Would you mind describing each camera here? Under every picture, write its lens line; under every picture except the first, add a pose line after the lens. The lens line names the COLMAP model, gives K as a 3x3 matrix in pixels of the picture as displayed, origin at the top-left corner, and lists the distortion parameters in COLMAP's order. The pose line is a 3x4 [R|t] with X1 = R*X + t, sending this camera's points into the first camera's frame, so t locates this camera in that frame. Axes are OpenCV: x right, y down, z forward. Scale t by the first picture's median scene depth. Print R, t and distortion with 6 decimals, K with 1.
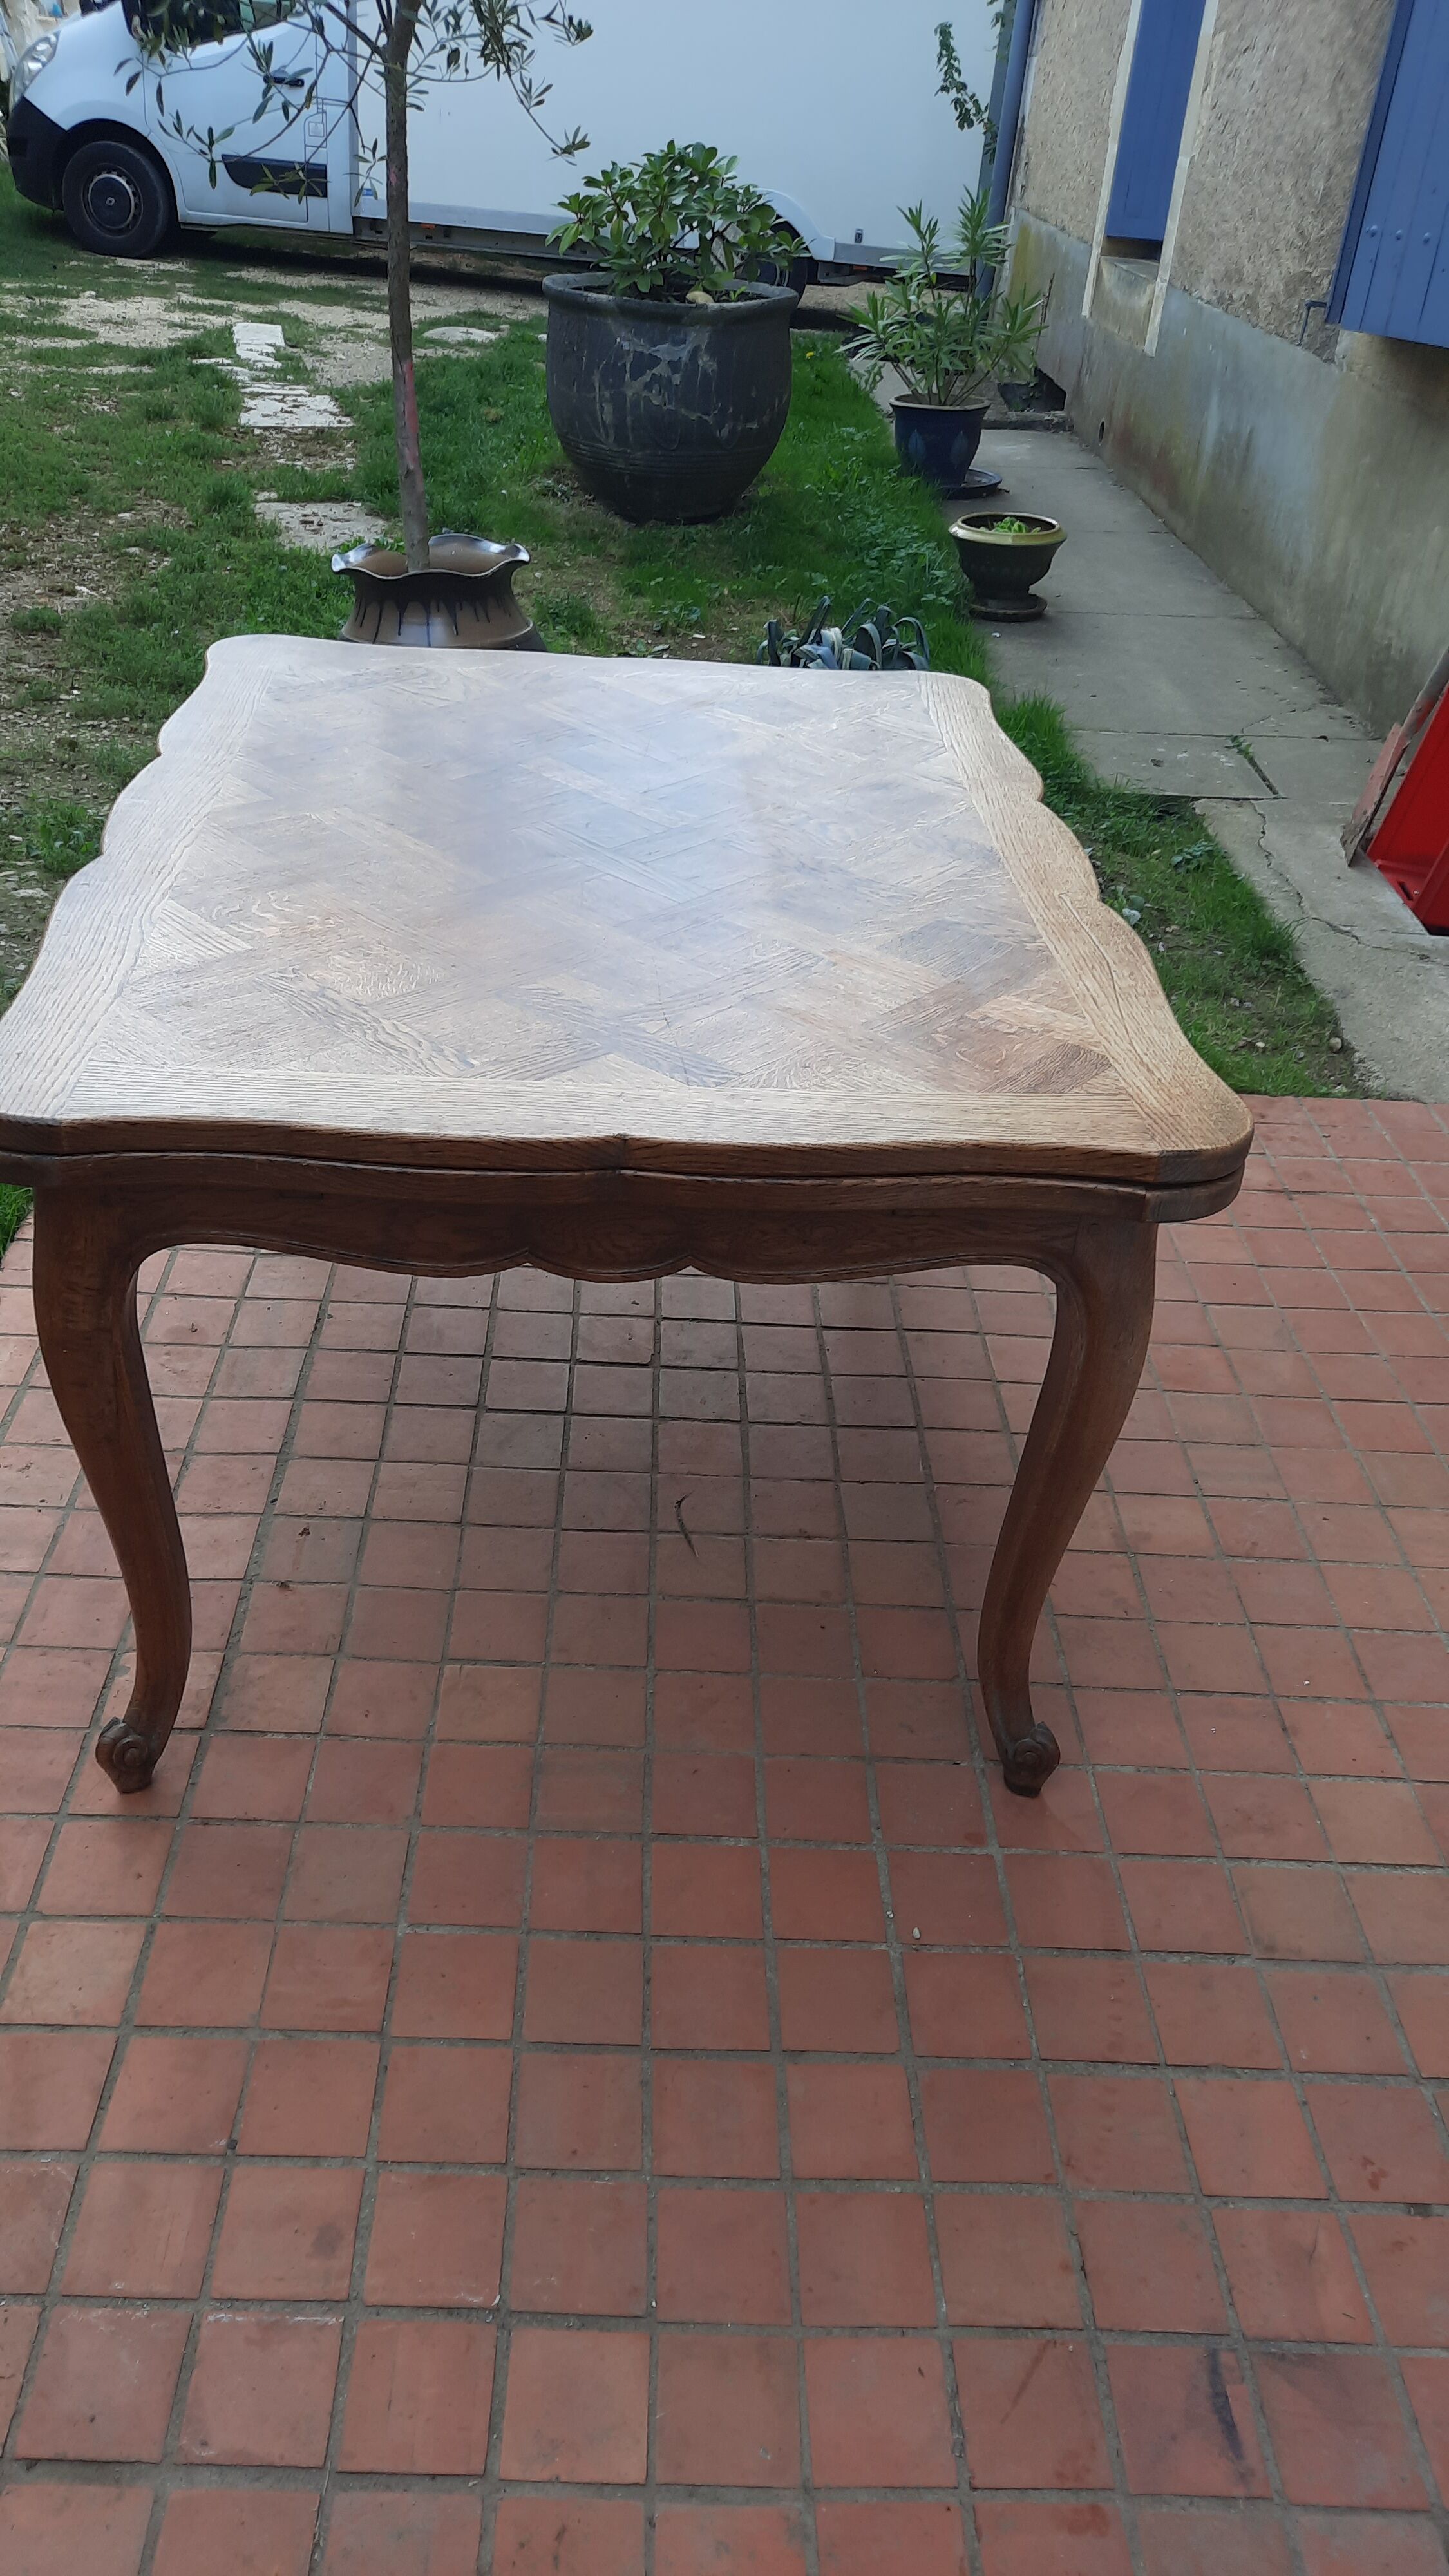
lens RADIAL K [[1883.0, 0, 724.8], [0, 1883.0, 1291.4], [0, 0, 1]] dist [0.032949, -0.036797]
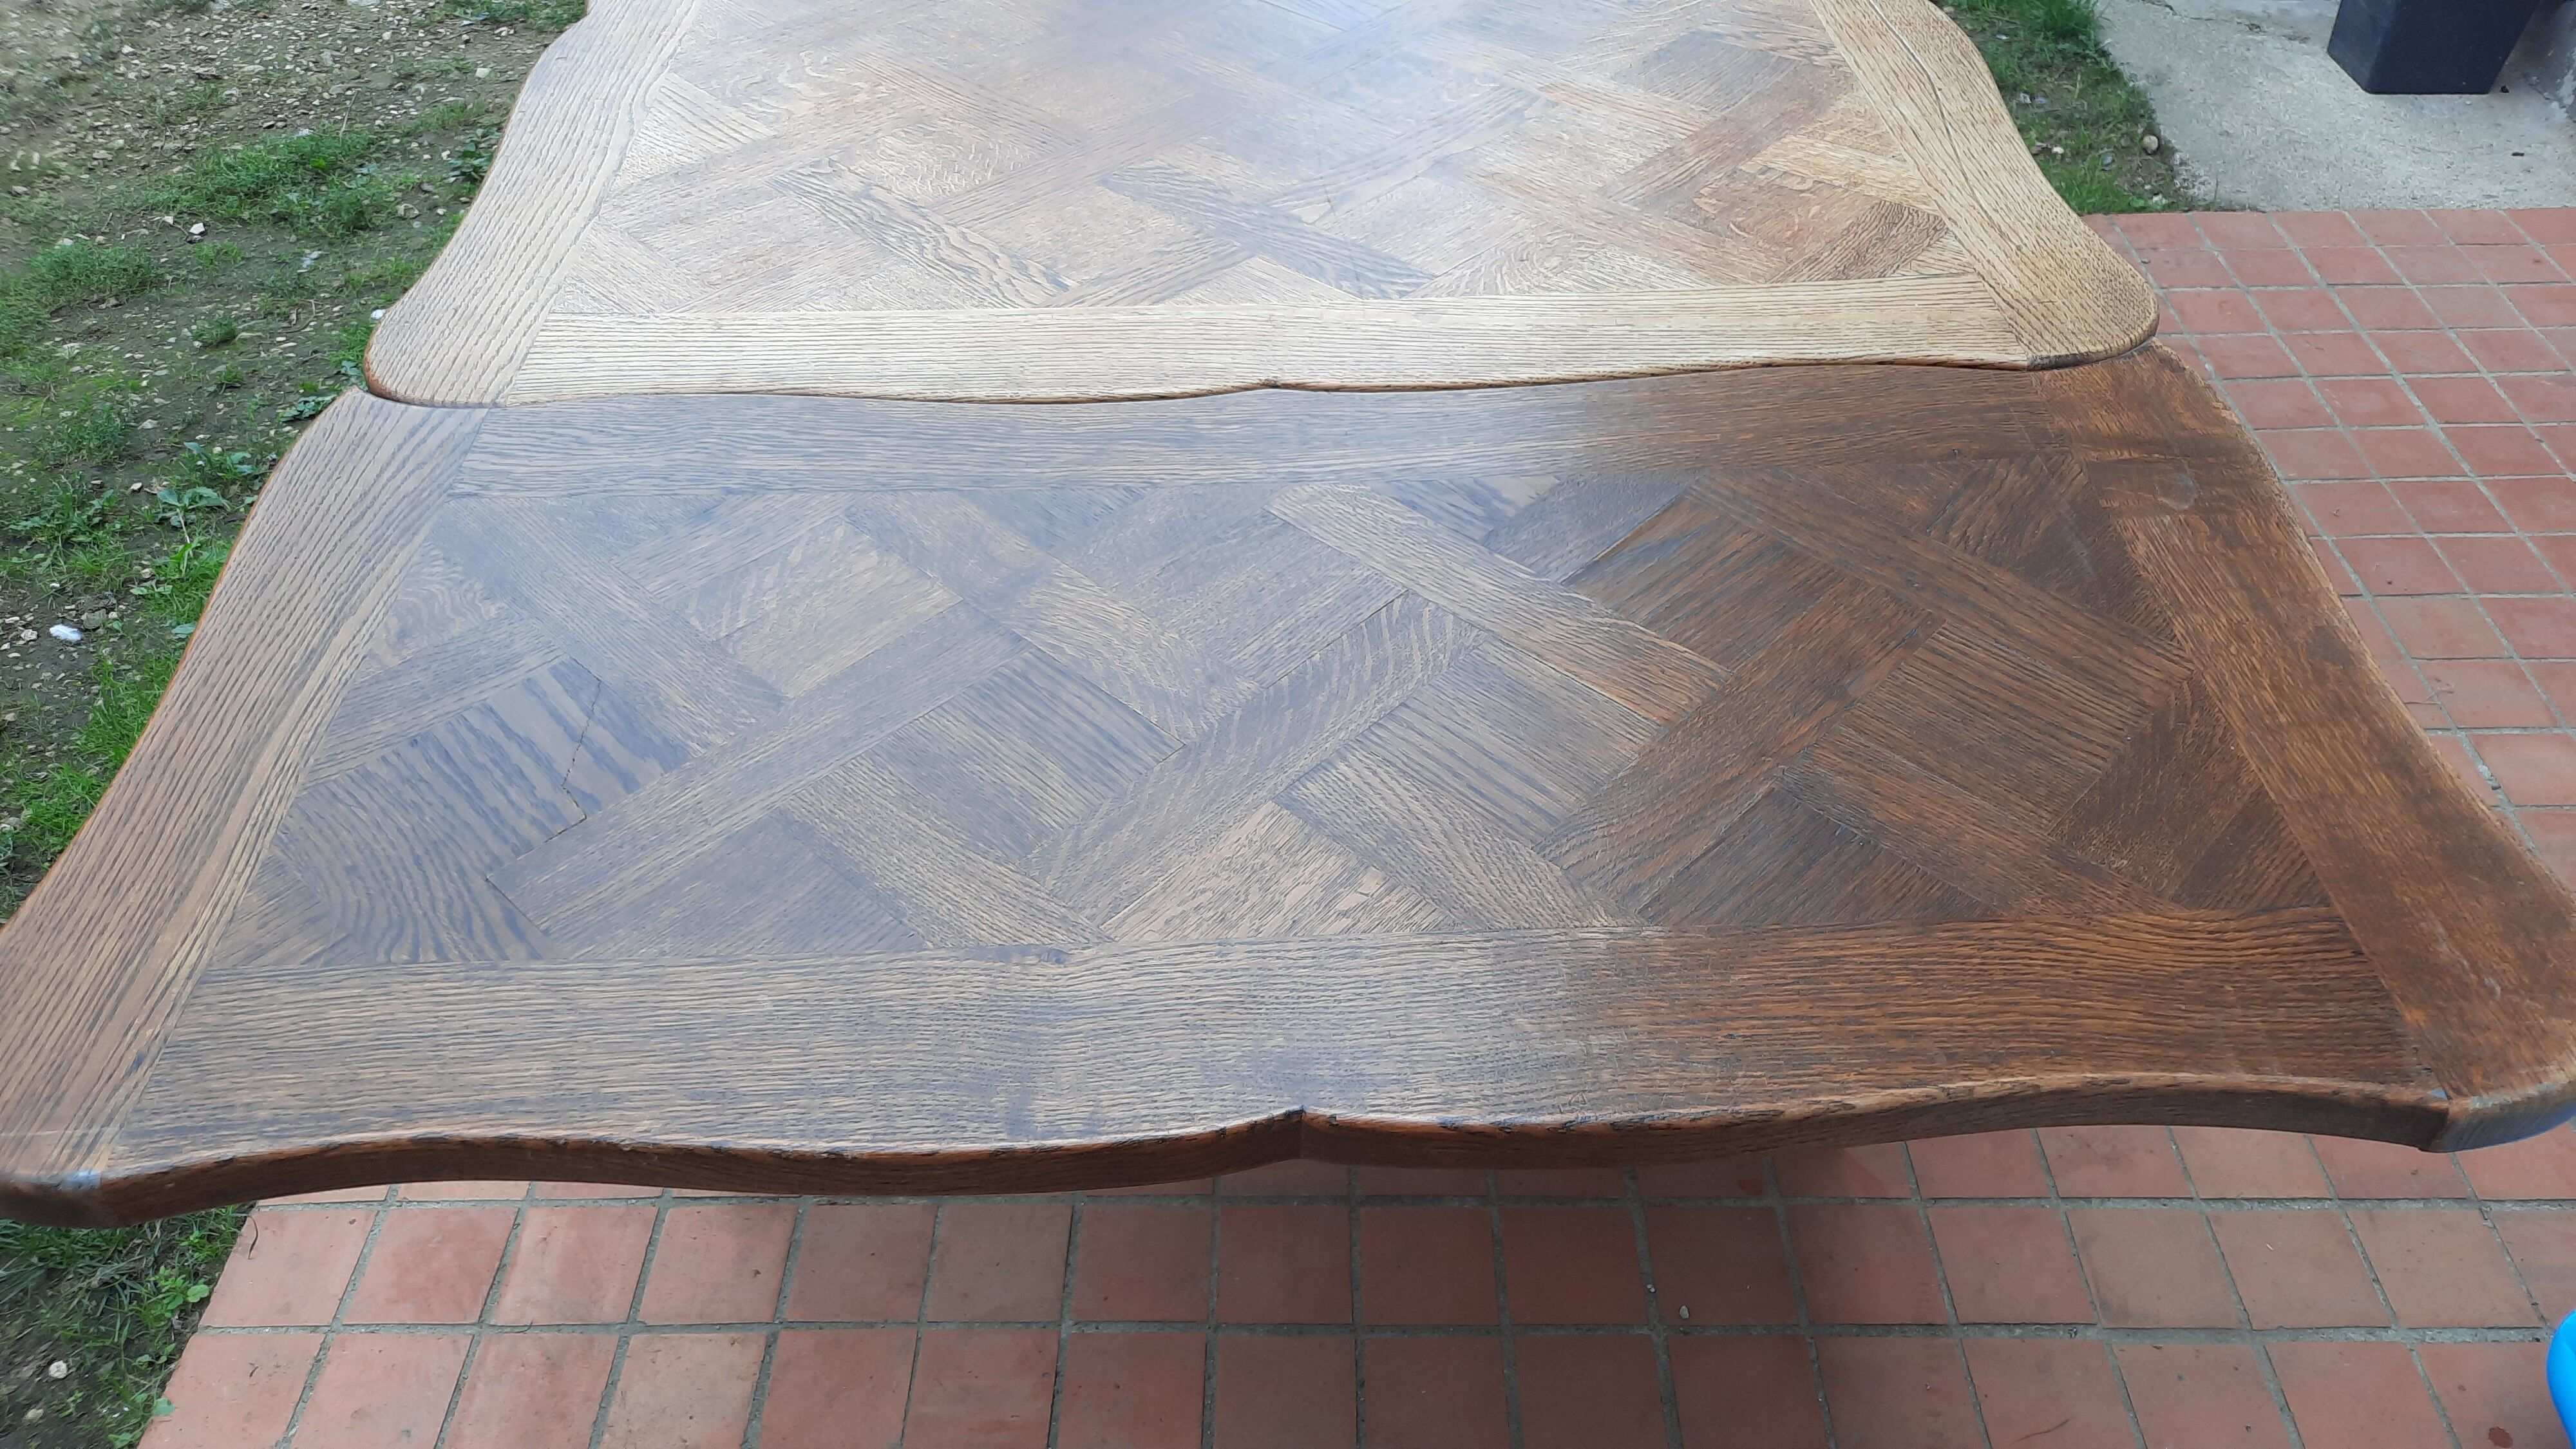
lens RADIAL K [[1883.0, 0, 1287.5], [0, 1883.0, 721.9], [0, 0, 1]] dist [0.032949, -0.036797]
pose [[0.996198, -0.035930, -0.079366, 0.003540], [0.047896, 0.986842, 0.154429, -0.055349], [0.072773, -0.157644, 0.984811, 0.227639]]
